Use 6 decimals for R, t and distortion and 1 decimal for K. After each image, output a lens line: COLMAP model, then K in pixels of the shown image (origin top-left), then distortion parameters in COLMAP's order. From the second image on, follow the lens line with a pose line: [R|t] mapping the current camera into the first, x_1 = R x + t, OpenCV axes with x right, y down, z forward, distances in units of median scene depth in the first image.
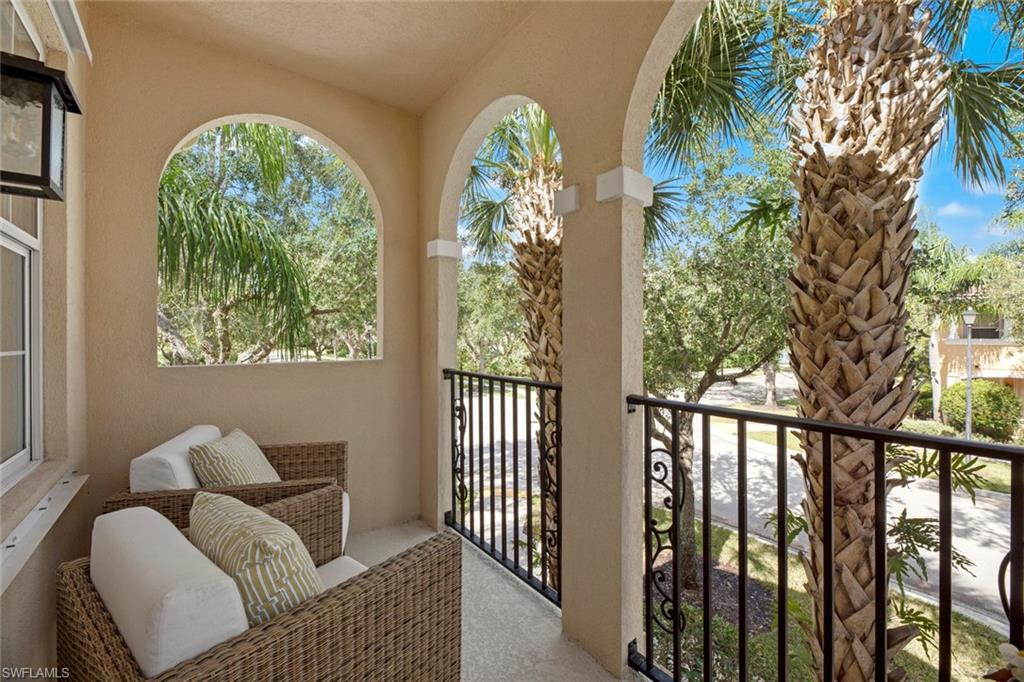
lens RADIAL K [[412.6, 0, 504.6], [0, 412.6, 337.4], [0, 0, 1]] dist [-0.001099, -0.003505]
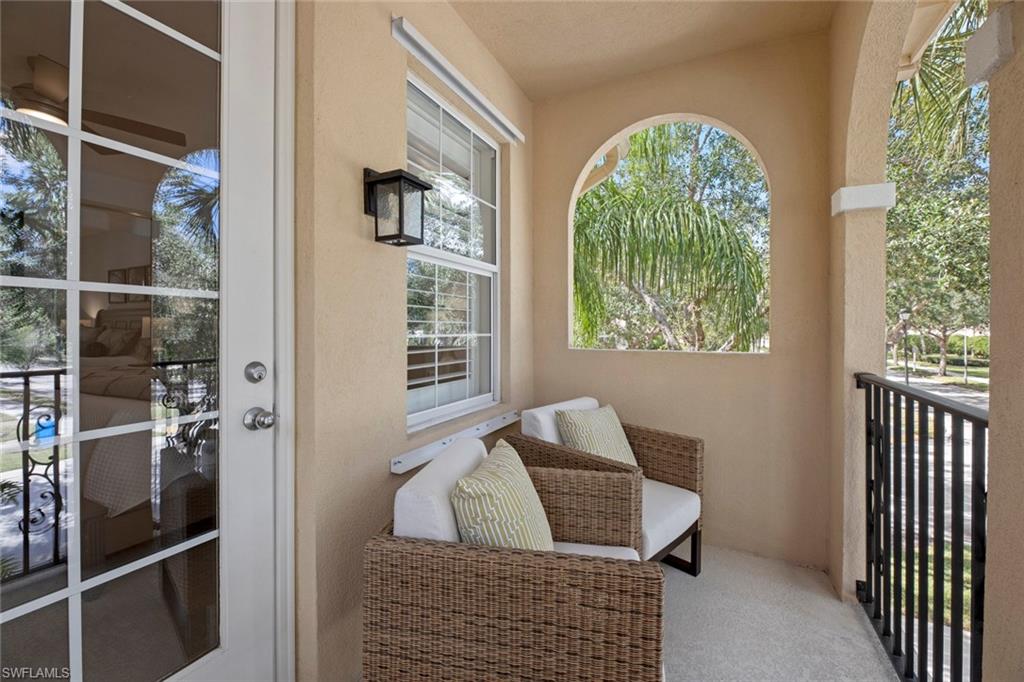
lens RADIAL K [[412.6, 0, 515.1], [0, 412.6, 332.3], [0, 0, 1]] dist [-0.001099, -0.003505]
pose [[0.455101, 0.012523, -0.890352, 0.365364], [-0.004343, 0.999920, 0.011844, 0.004591], [0.890429, -0.001524, 0.455120, 0.315936]]
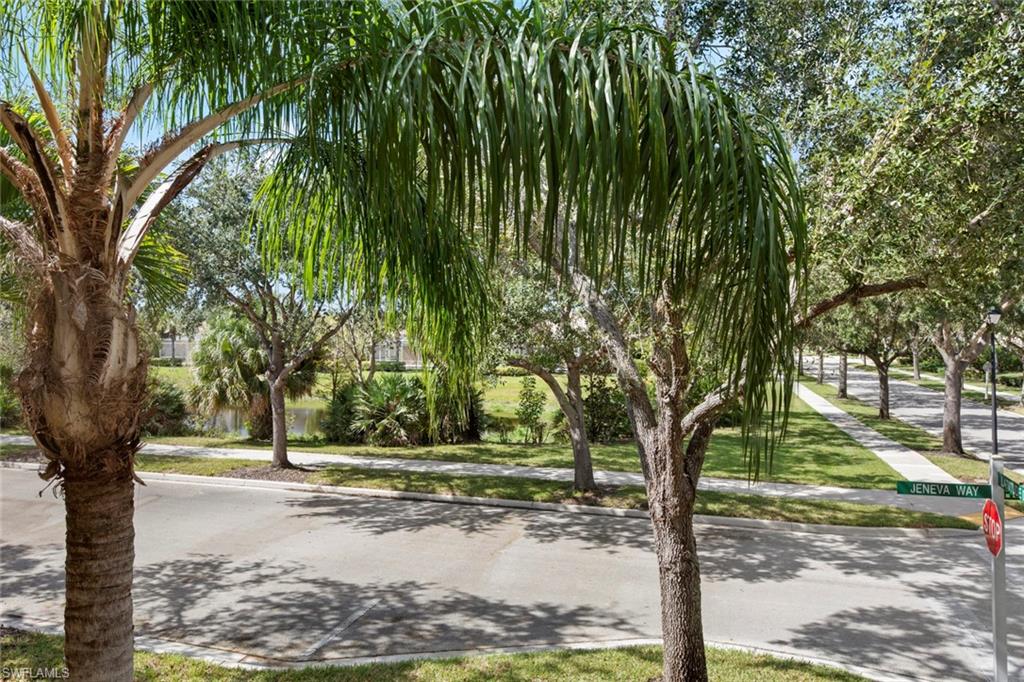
lens RADIAL K [[663.3, 0, 516.2], [0, 663.3, 340.4], [0, 0, 1]] dist [0.004088, 0.000033]
pose [[0.596459, 0.005622, -0.802624, -0.698516], [0.000598, 0.999972, 0.007448, -0.079154], [0.802643, -0.004922, 0.596439, 1.733214]]
